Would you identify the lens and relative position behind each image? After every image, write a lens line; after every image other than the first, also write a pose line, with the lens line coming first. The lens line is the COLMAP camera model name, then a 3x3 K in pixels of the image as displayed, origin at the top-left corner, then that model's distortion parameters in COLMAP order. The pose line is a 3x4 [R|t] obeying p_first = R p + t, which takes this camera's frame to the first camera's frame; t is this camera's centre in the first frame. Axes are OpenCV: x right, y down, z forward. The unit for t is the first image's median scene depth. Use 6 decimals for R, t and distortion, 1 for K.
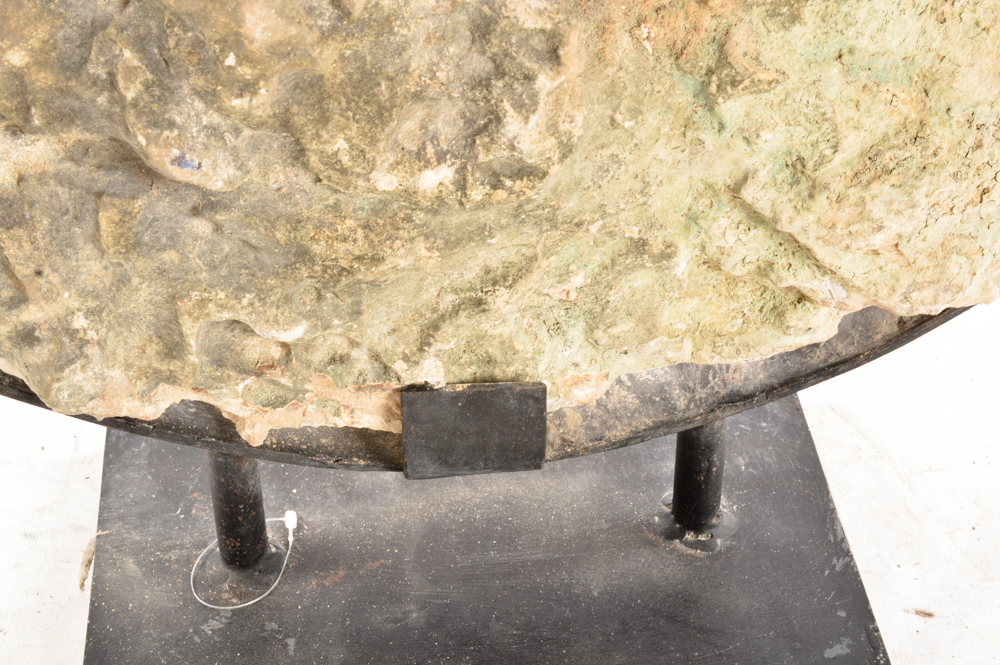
lens RADIAL K [[1797.6, 0, 501.9], [0, 1797.6, 332.1], [0, 0, 1]] dist [0.023626, 0.000000]
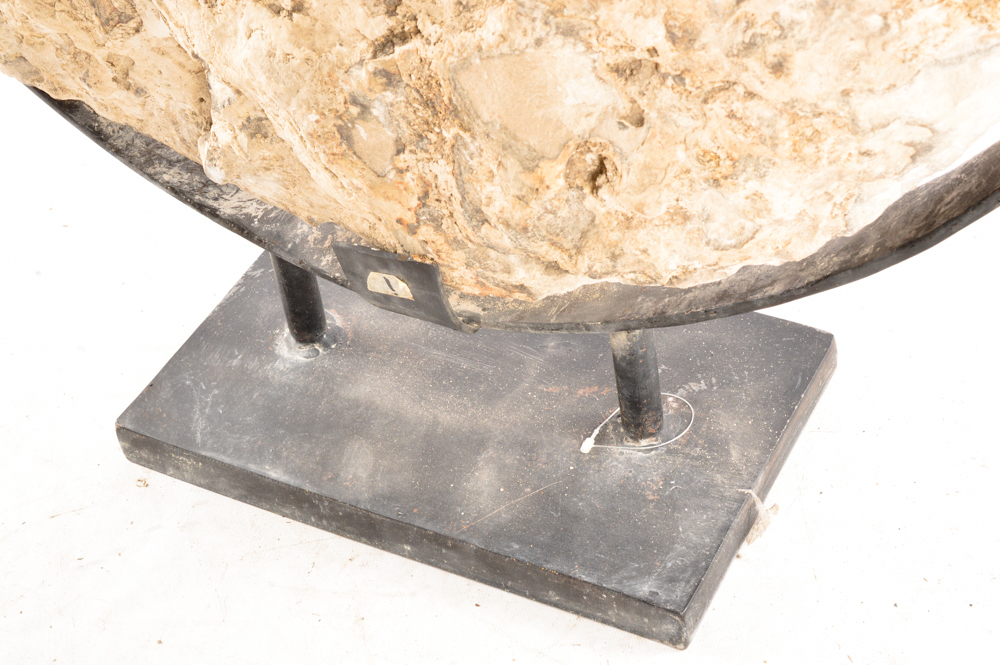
lens RADIAL K [[1797.6, 0, 500.3], [0, 1797.6, 333.9], [0, 0, 1]] dist [0.023626, 0.000000]
pose [[-0.825251, -0.302090, 0.477181, -0.601491], [0.459601, 0.131806, 0.878290, -0.940779], [-0.328218, 0.944123, 0.030068, 0.944348]]
